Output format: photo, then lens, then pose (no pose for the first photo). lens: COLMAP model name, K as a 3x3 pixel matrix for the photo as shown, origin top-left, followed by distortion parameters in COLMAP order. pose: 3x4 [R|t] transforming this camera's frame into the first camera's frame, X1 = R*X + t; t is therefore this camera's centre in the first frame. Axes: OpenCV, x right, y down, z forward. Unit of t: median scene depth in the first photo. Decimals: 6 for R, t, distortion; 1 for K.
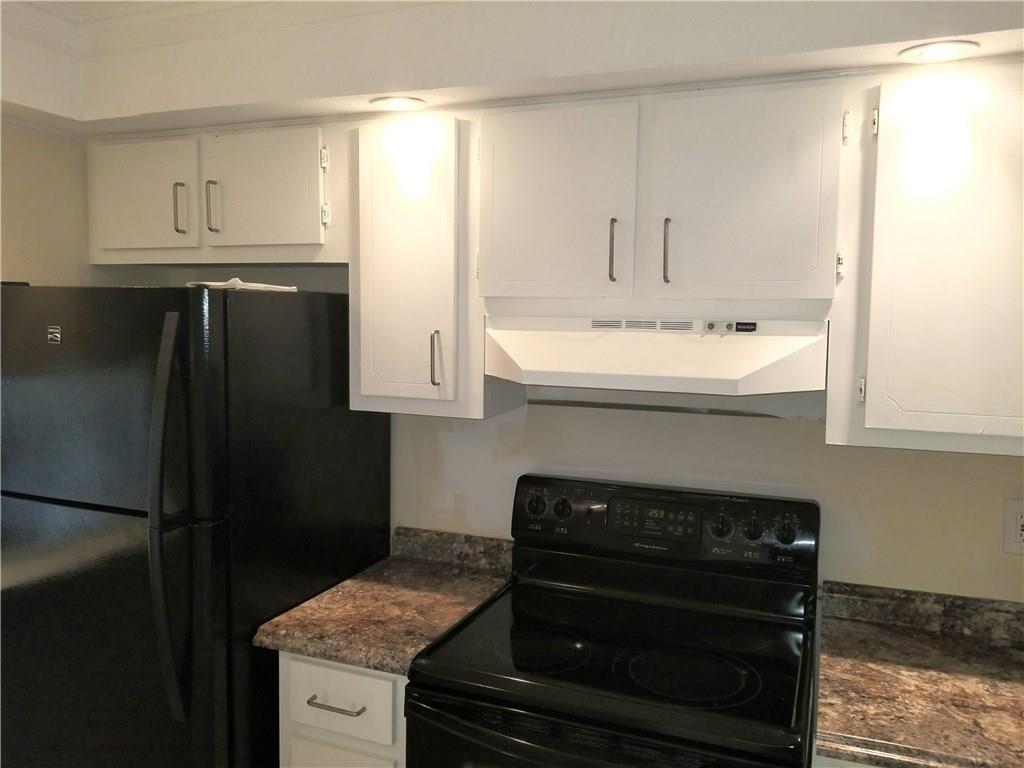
lens RADIAL K [[823.3, 0, 512.7], [0, 823.3, 382.5], [0, 0, 1]] dist [0.072955, -0.079873]
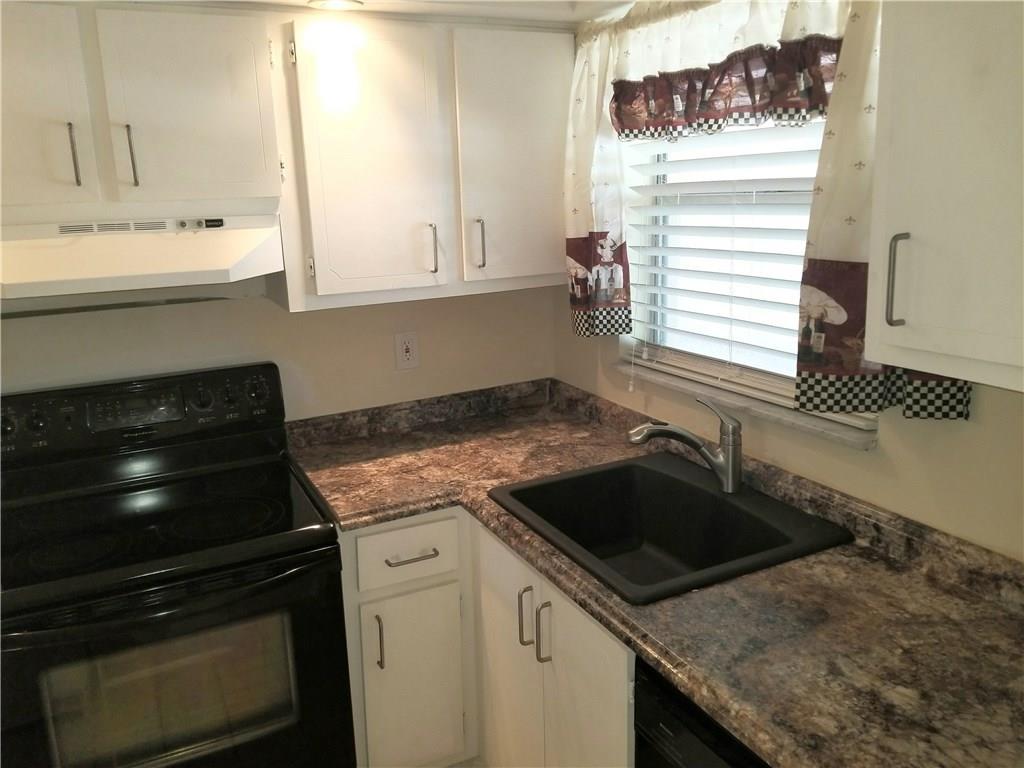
lens RADIAL K [[823.3, 0, 510.3], [0, 823.3, 383.6], [0, 0, 1]] dist [0.072955, -0.079873]
pose [[0.658375, -0.211461, 0.722376, -0.344955], [0.104620, 0.976118, 0.190388, -0.026685], [-0.745384, -0.049772, 0.664774, -0.101275]]
